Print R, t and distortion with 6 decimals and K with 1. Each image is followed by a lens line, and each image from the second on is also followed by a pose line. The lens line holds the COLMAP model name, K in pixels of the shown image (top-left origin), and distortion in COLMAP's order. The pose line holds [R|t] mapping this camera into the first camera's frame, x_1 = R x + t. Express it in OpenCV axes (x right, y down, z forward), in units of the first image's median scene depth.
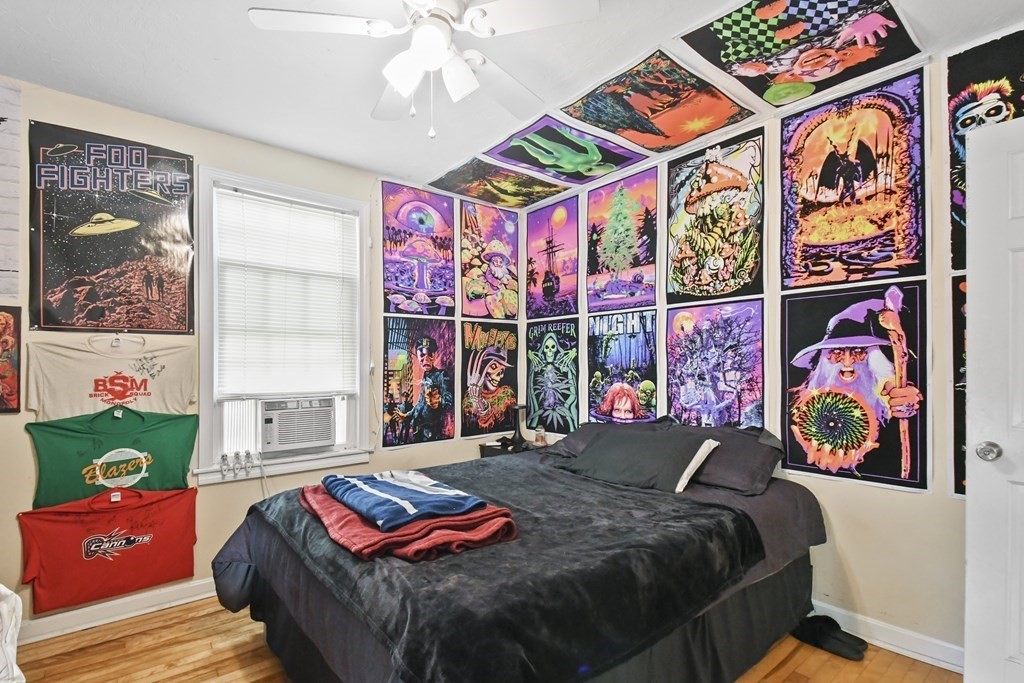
lens RADIAL K [[457.5, 0, 502.6], [0, 457.5, 369.9], [0, 0, 1]] dist [-0.013006, -0.006012]
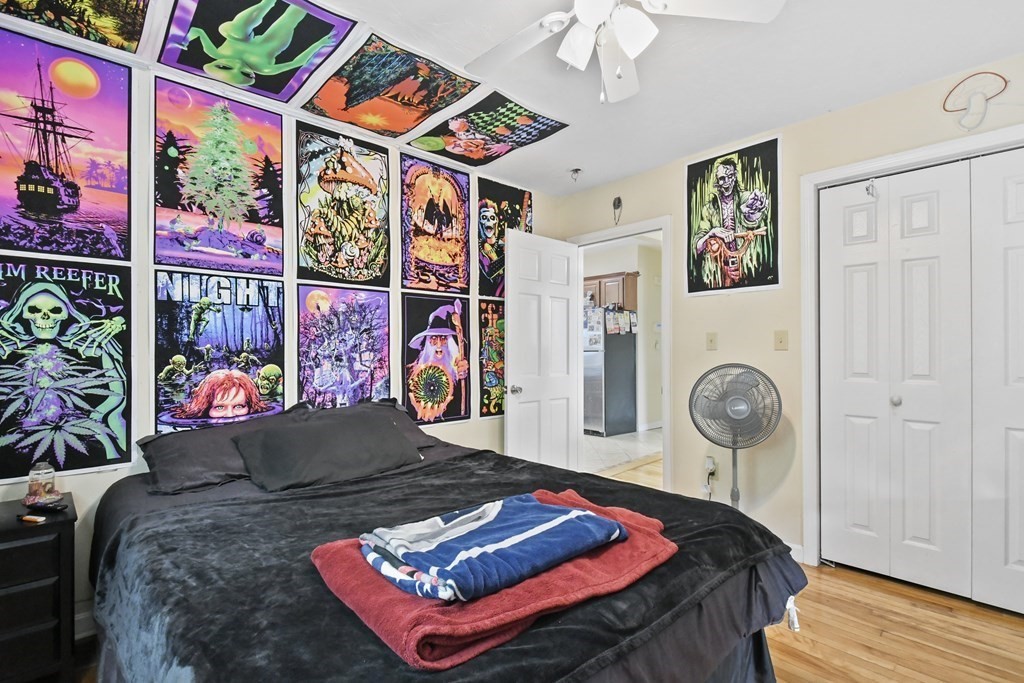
lens RADIAL K [[457.5, 0, 503.8], [0, 457.5, 354.8], [0, 0, 1]] dist [-0.013006, -0.006012]
pose [[-0.049407, -0.008261, 0.998745, -0.577923], [0.011184, 0.999899, 0.008824, 0.003017], [-0.998716, 0.011606, -0.049309, 0.666980]]
